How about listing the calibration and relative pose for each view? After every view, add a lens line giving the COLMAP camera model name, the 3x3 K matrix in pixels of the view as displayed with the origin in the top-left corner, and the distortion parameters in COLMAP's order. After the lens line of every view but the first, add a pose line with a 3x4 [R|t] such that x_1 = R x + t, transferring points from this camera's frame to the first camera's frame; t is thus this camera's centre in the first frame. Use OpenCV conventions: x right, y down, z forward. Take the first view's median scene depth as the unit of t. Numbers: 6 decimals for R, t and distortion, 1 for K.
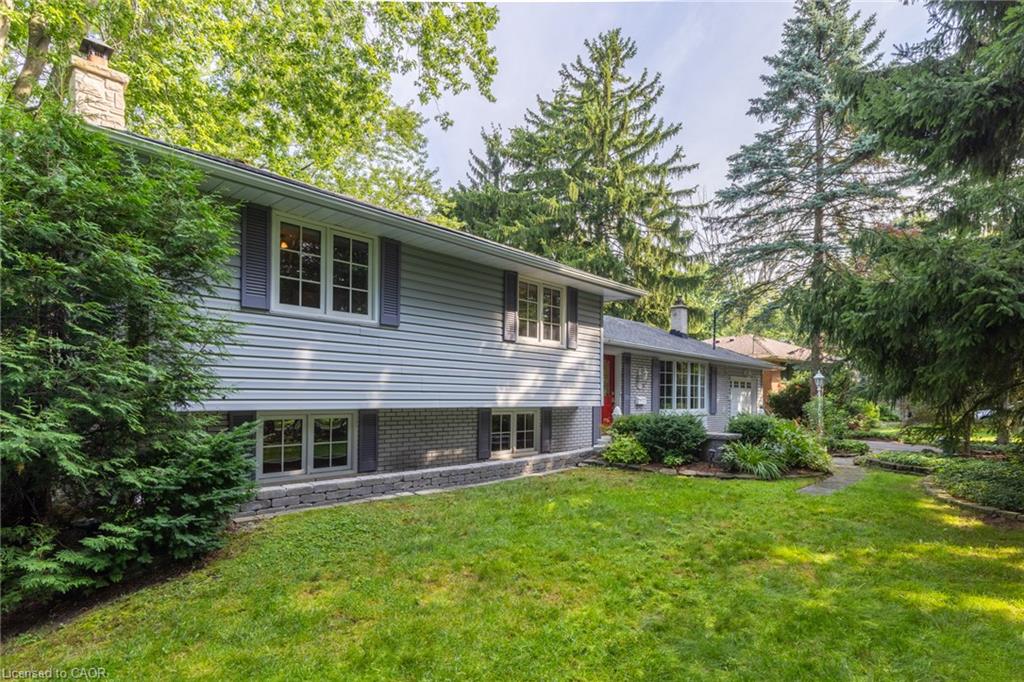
lens RADIAL K [[464.5, 0, 512.7], [0, 464.5, 354.0], [0, 0, 1]] dist [-0.000054, -0.000085]
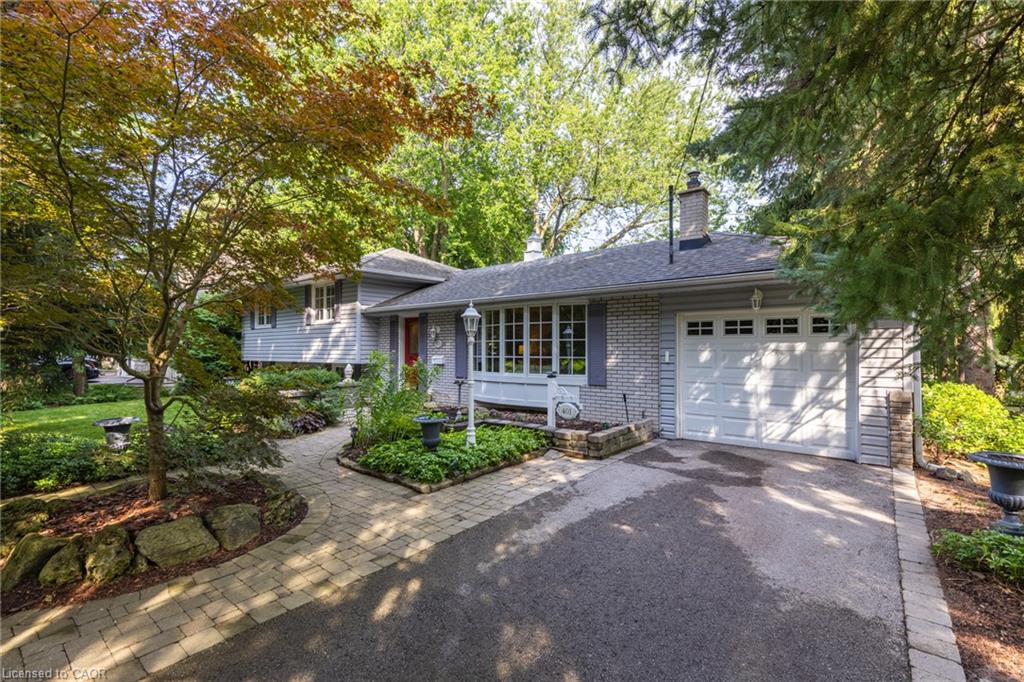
lens RADIAL K [[464.5, 0, 512.7], [0, 464.5, 354.0], [0, 0, 1]] dist [-0.000054, -0.000085]
pose [[0.109375, 0.007884, -0.993969, 1.648972], [0.101507, 0.994652, 0.019059, 0.115448], [0.988804, -0.102980, 0.107989, 1.408010]]
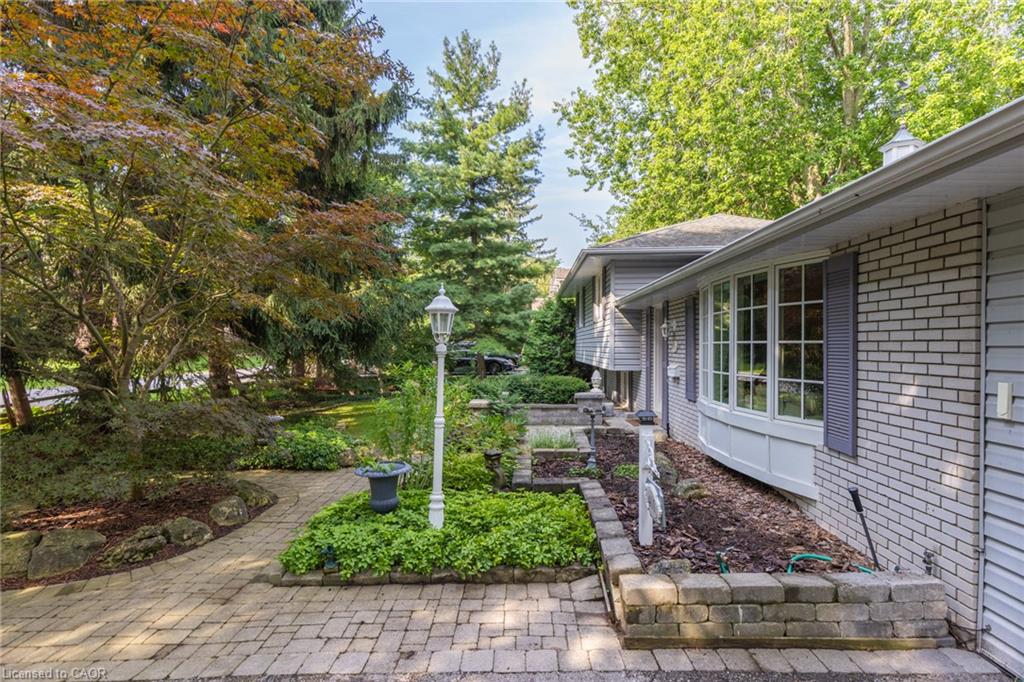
lens RADIAL K [[515.2, 0, 512.0], [0, 515.2, 341.0], [0, 0, 1]] dist [-0.000383, -0.000194]
pose [[-0.704140, -0.008634, -0.710009, 1.255422], [0.068478, 0.994440, -0.080004, 0.134928], [0.706751, -0.104954, -0.699634, 1.775190]]
